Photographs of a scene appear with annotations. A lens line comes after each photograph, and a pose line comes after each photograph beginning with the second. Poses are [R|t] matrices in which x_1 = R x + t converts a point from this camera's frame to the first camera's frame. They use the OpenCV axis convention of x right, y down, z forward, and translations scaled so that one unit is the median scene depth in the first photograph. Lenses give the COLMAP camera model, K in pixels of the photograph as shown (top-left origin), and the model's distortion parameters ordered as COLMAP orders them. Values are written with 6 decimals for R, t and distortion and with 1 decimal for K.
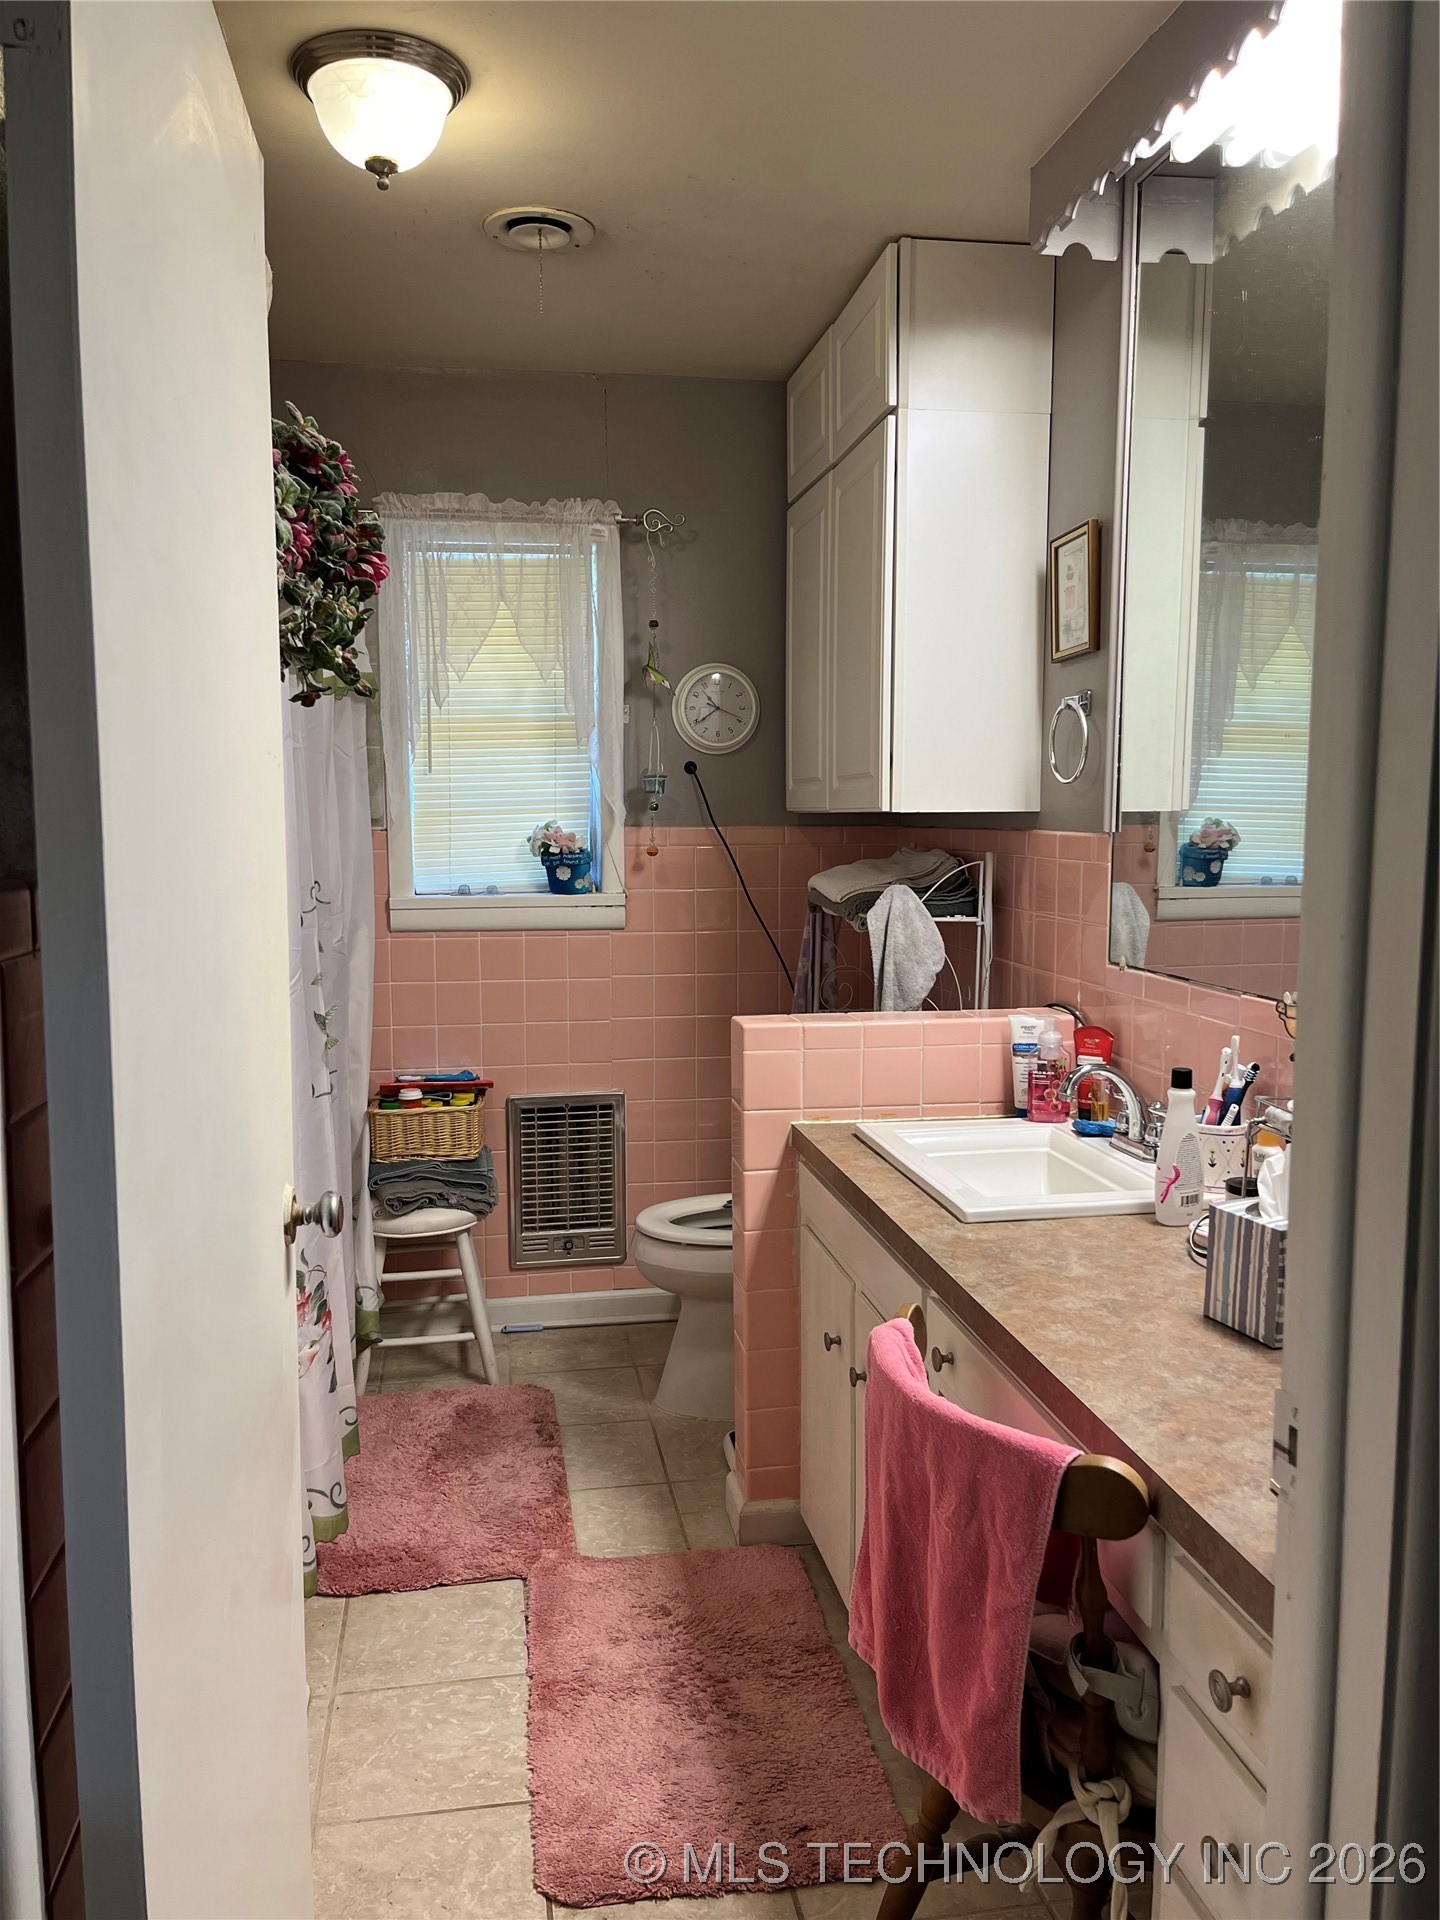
lens RADIAL K [[1444.0, 0, 720.0], [0, 1444.0, 960.0], [0, 0, 1]] dist [0.037926, -0.035615]
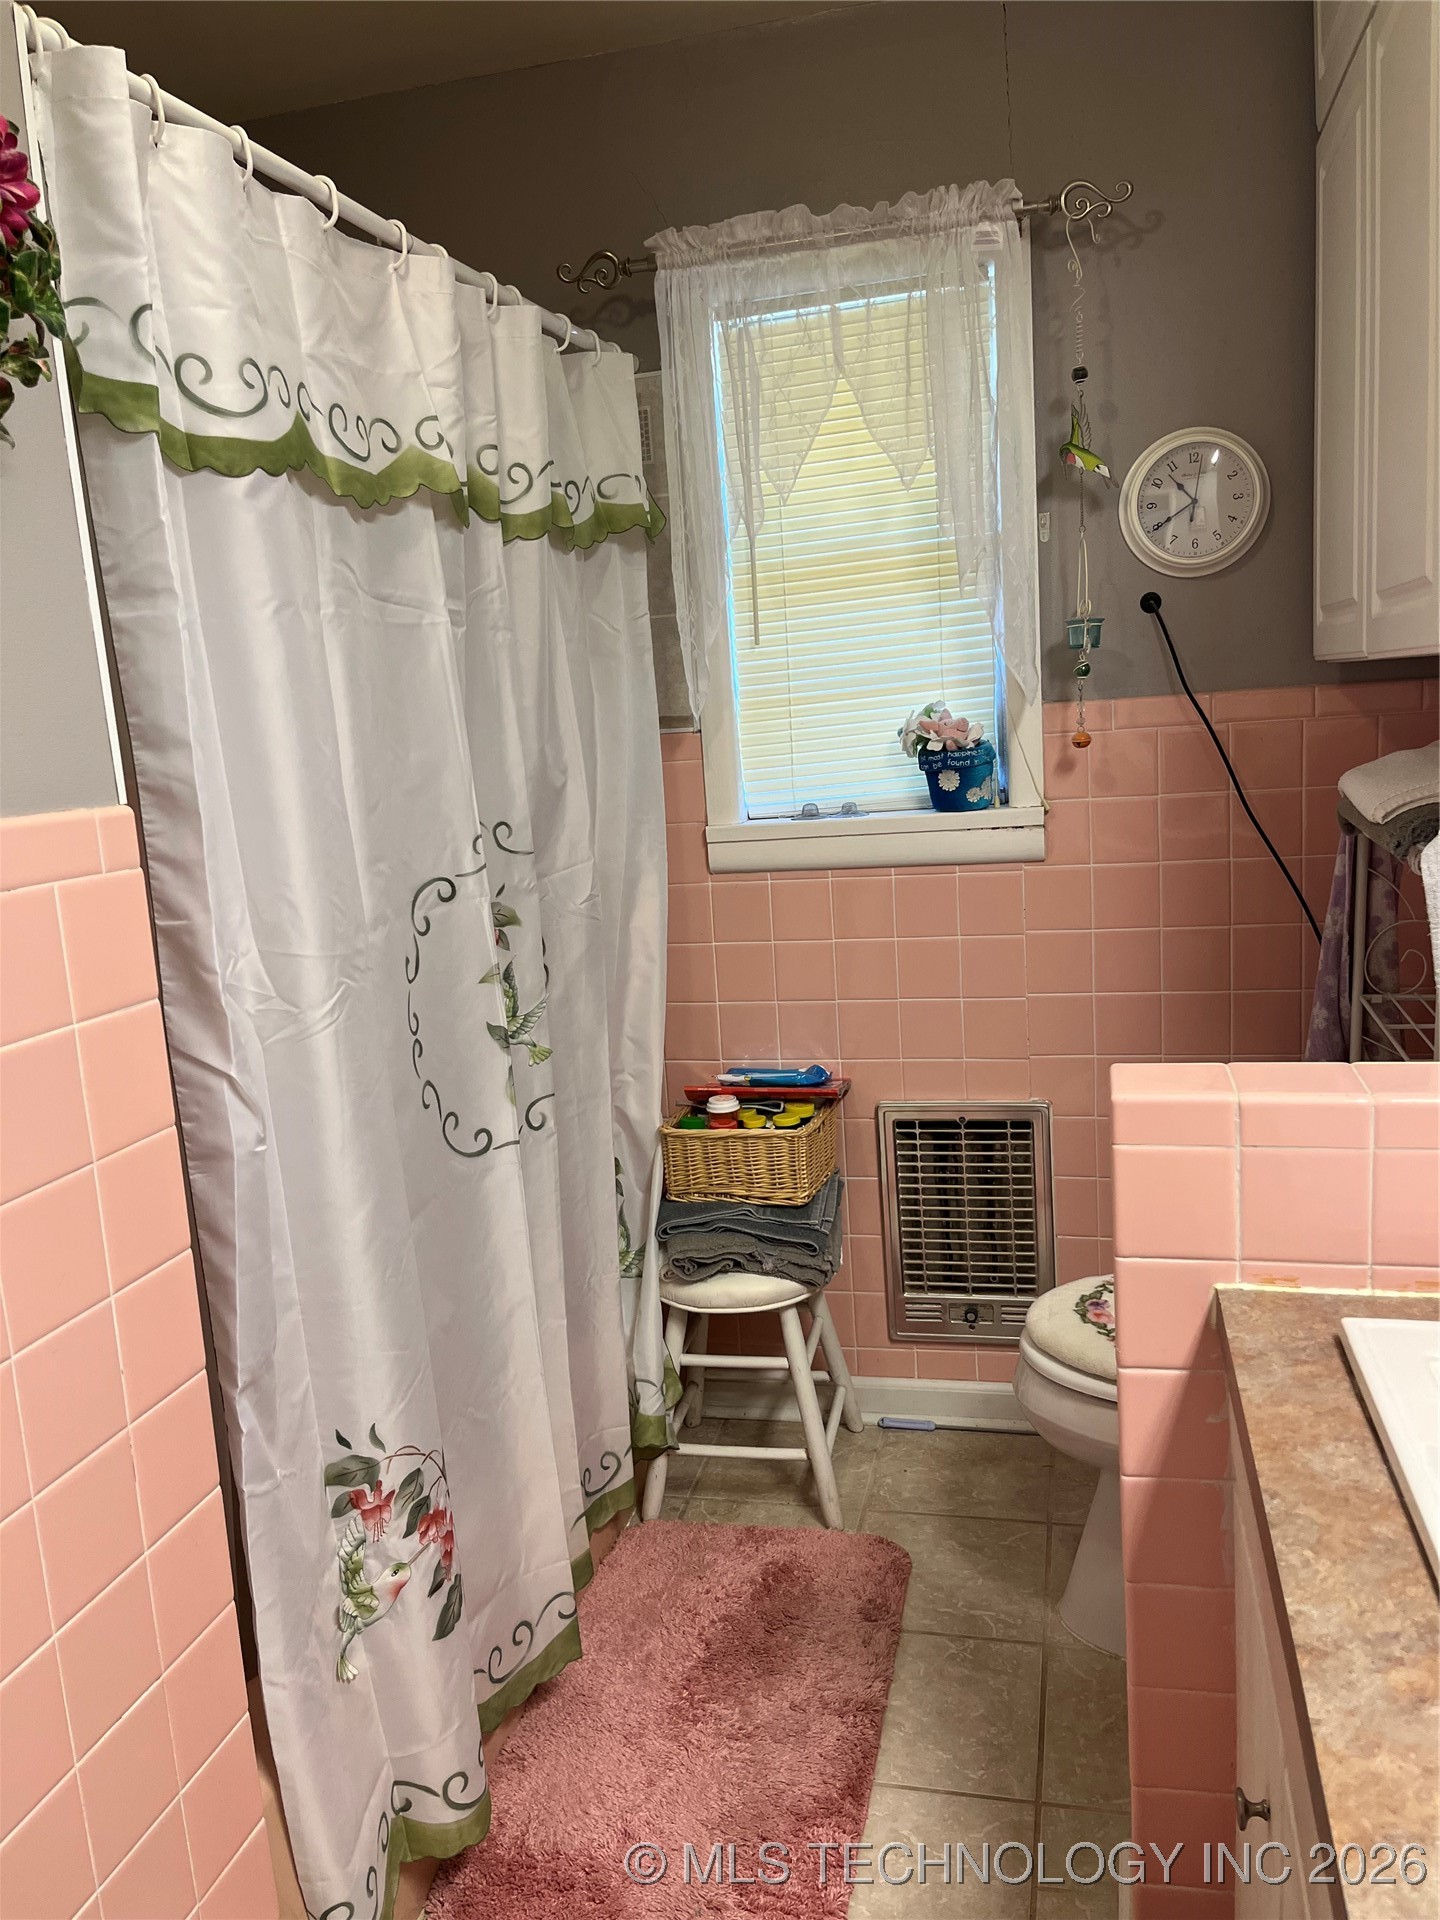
lens RADIAL K [[1444.0, 0, 720.0], [0, 1444.0, 960.0], [0, 0, 1]] dist [0.037926, -0.035615]
pose [[0.912788, 0.010903, -0.408288, 0.071829], [0.022874, 0.996710, 0.077754, -0.032422], [0.407792, -0.080312, 0.909536, 0.347665]]
